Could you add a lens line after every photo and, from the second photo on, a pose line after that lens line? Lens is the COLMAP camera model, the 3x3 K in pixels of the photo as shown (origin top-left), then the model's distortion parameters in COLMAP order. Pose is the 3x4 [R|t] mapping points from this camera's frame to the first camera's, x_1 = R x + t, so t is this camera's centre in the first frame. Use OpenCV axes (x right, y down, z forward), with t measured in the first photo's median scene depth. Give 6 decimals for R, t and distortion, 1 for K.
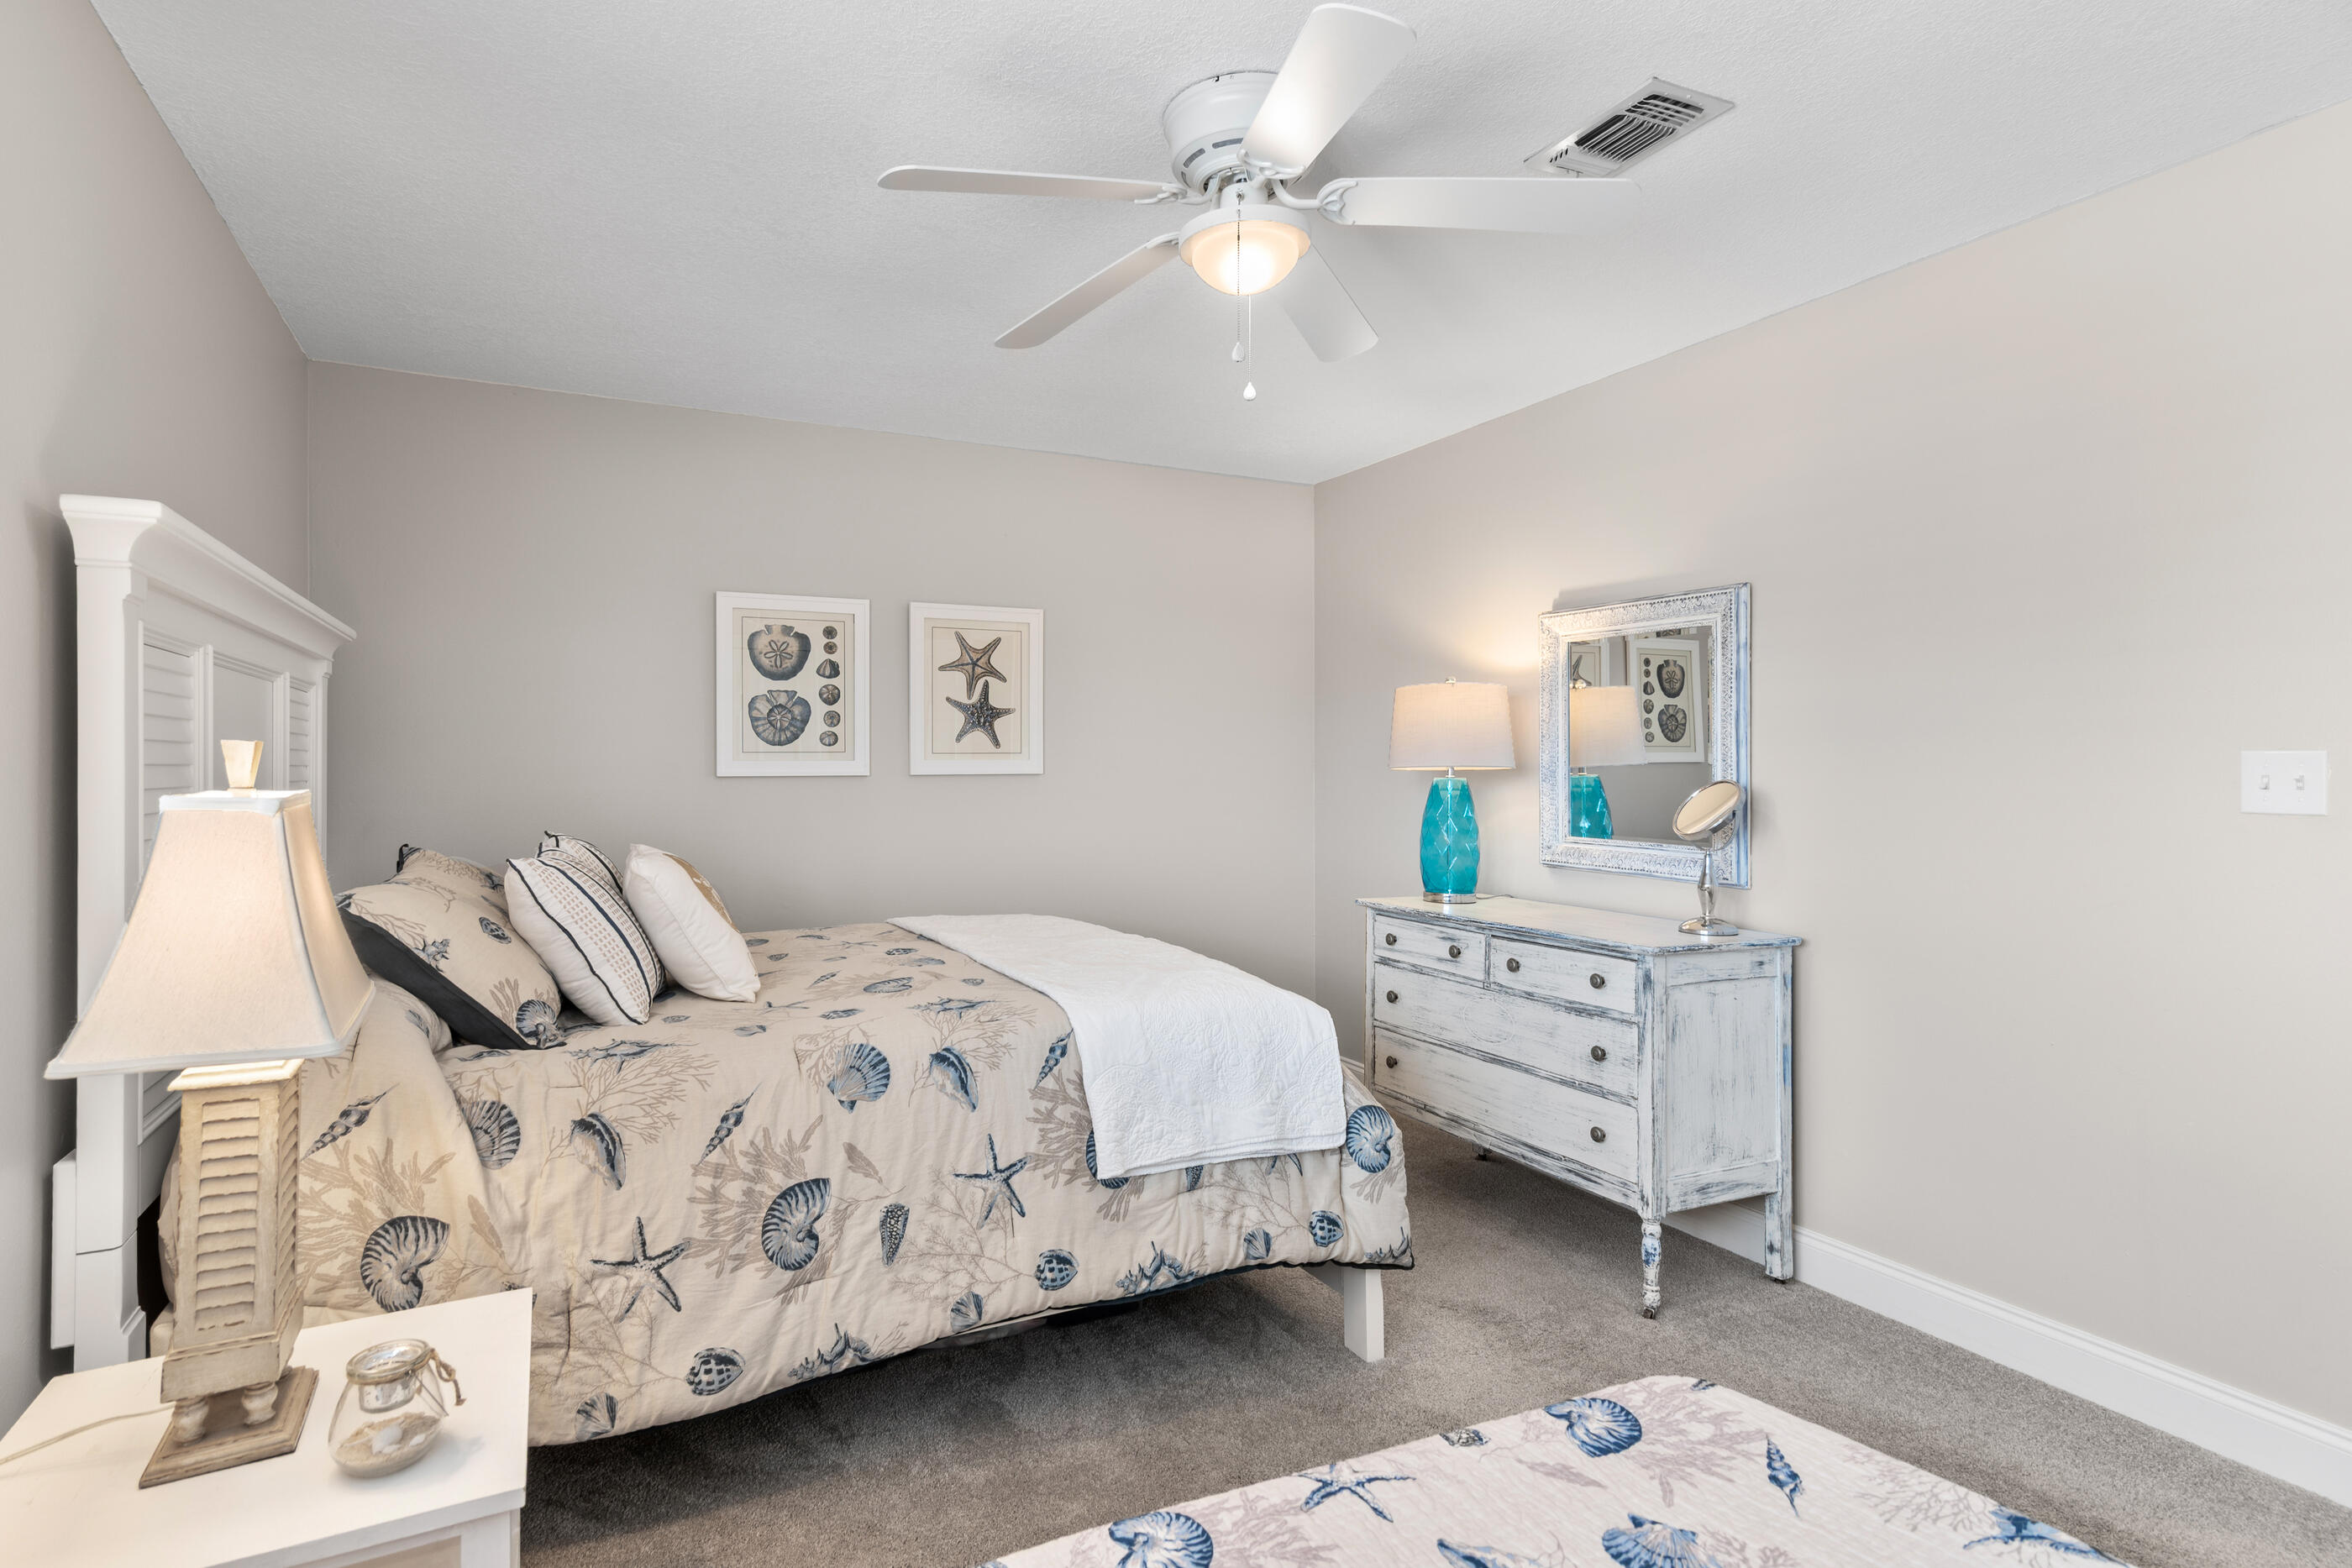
lens RADIAL K [[1139.3, 0, 1176.0], [0, 1139.3, 784.0], [0, 0, 1]] dist [0.009701, 0.000095]
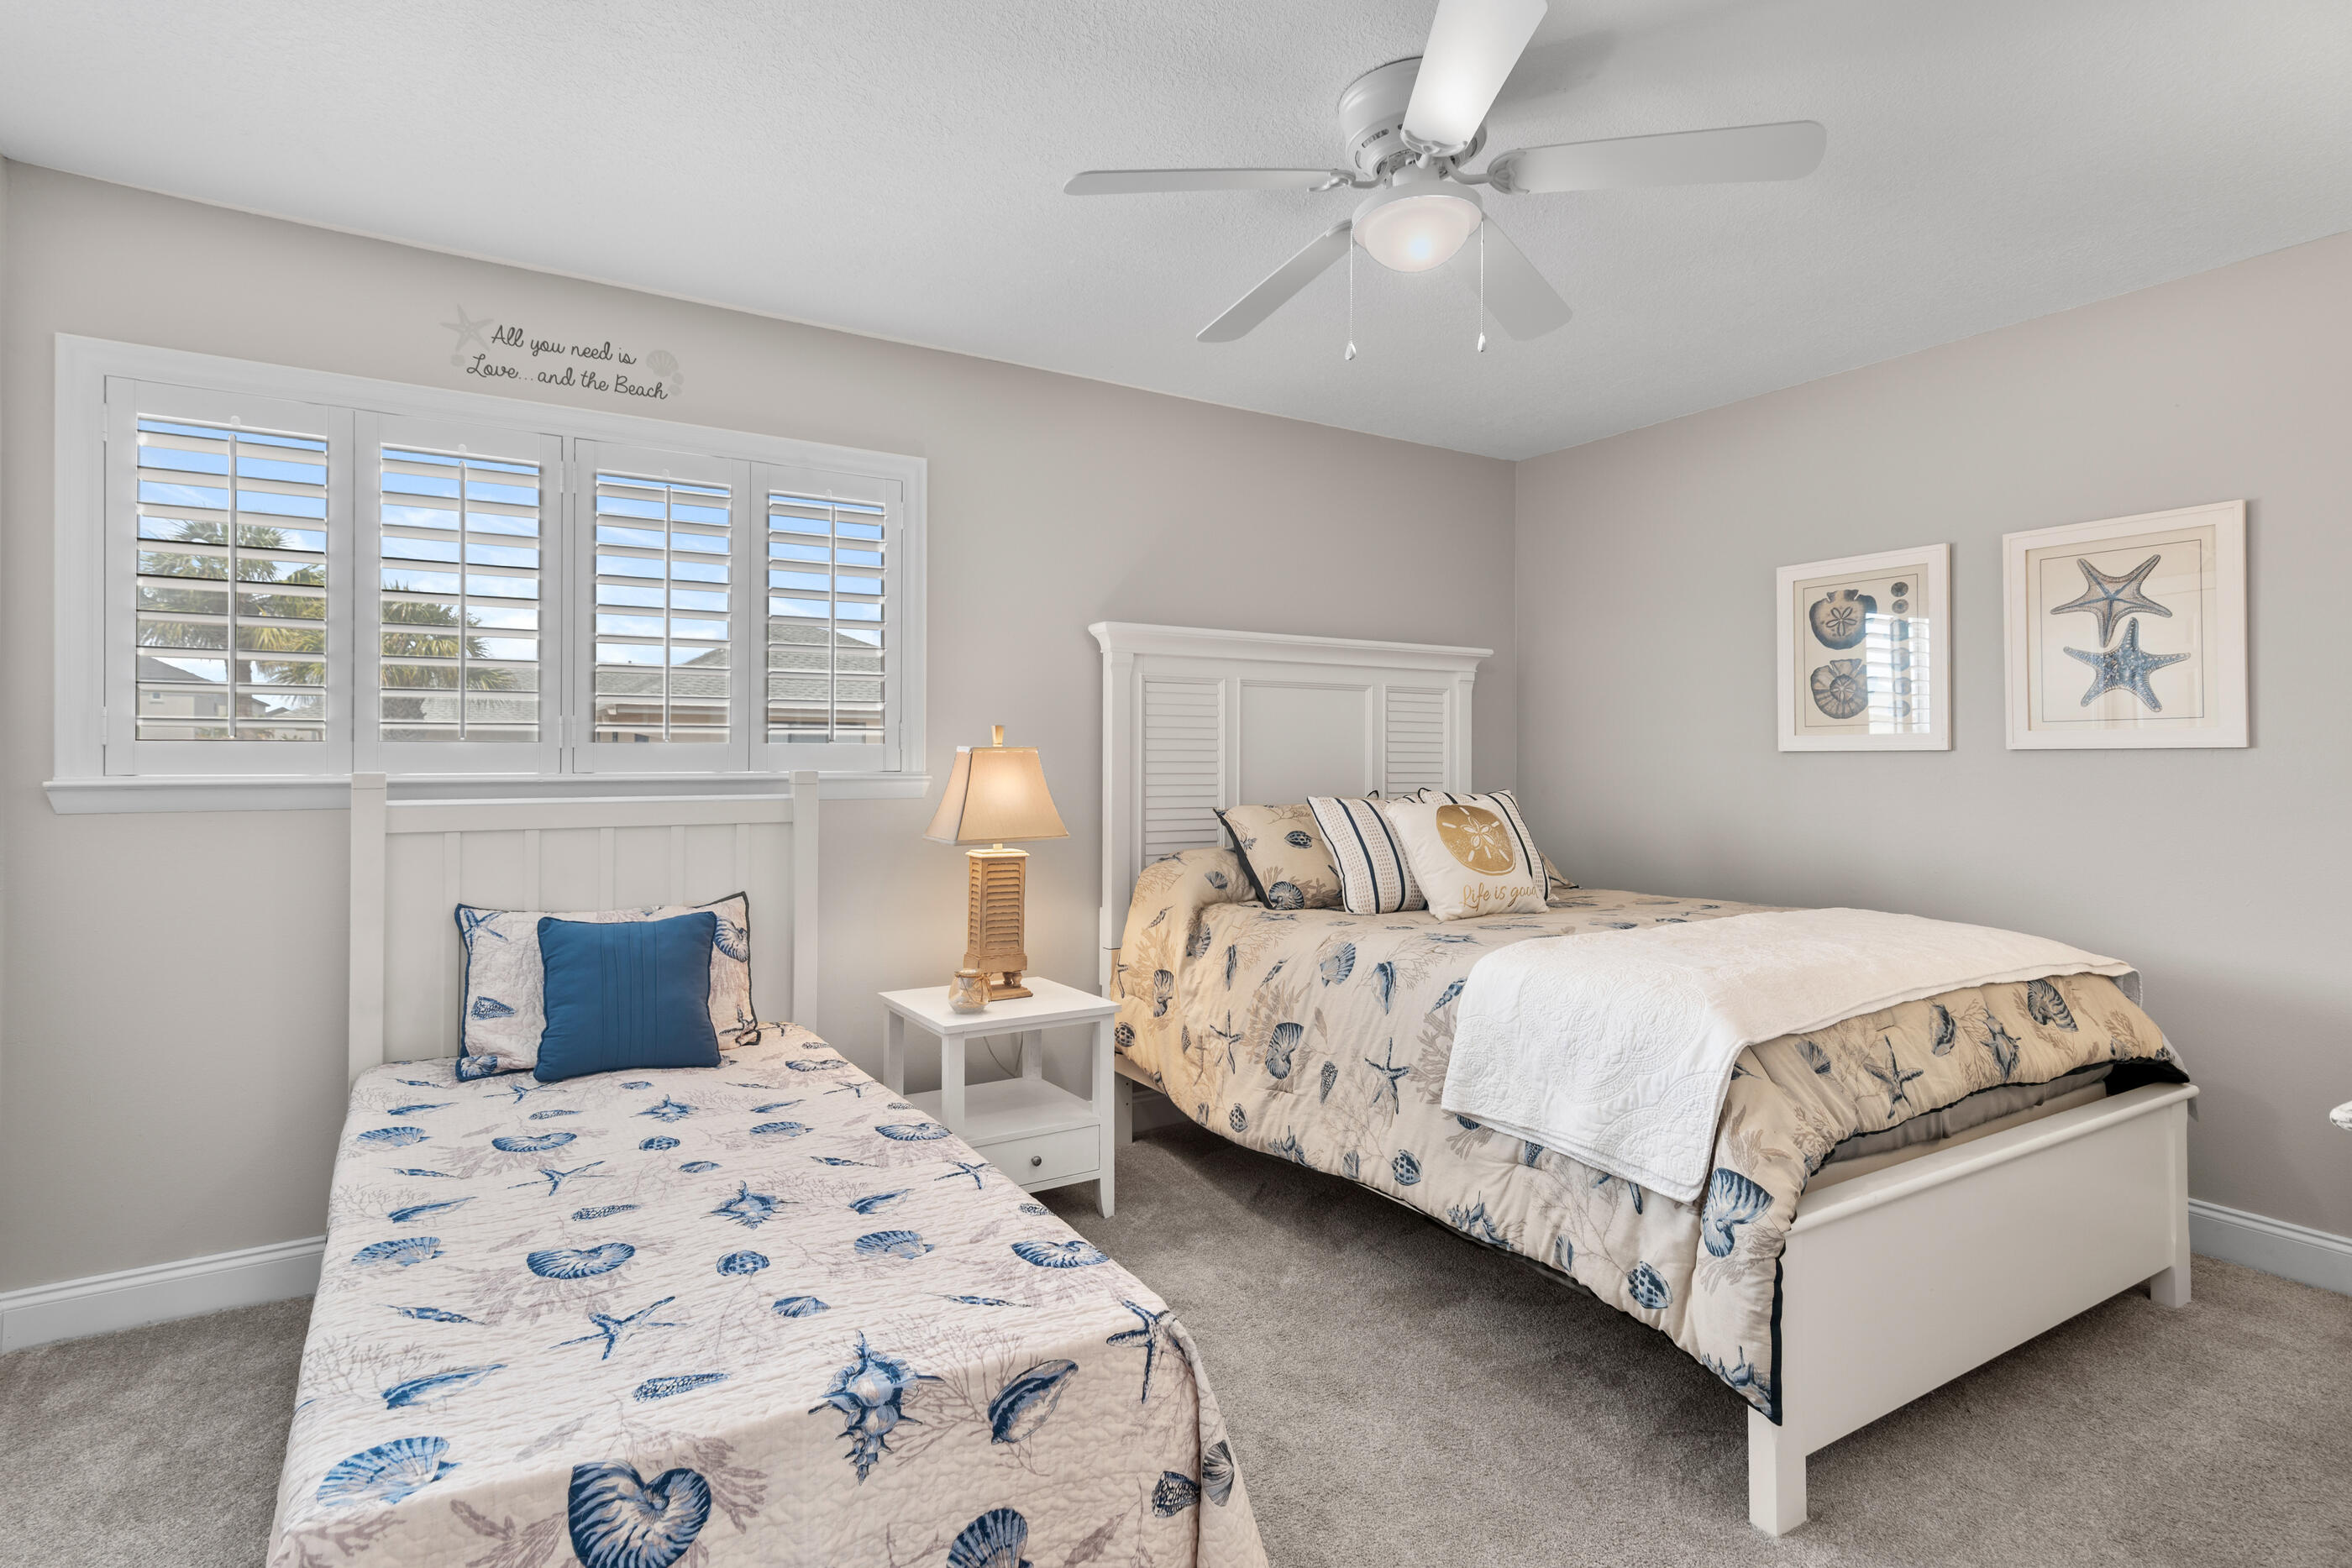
lens RADIAL K [[1205.3, 0, 1167.8], [0, 1205.3, 769.7], [0, 0, 1]] dist [0.000540, -0.000046]
pose [[0.098706, 0.008021, -0.995084, 1.004678], [-0.016552, 0.999842, 0.006418, 0.019564], [0.994979, 0.015837, 0.098823, 0.595069]]
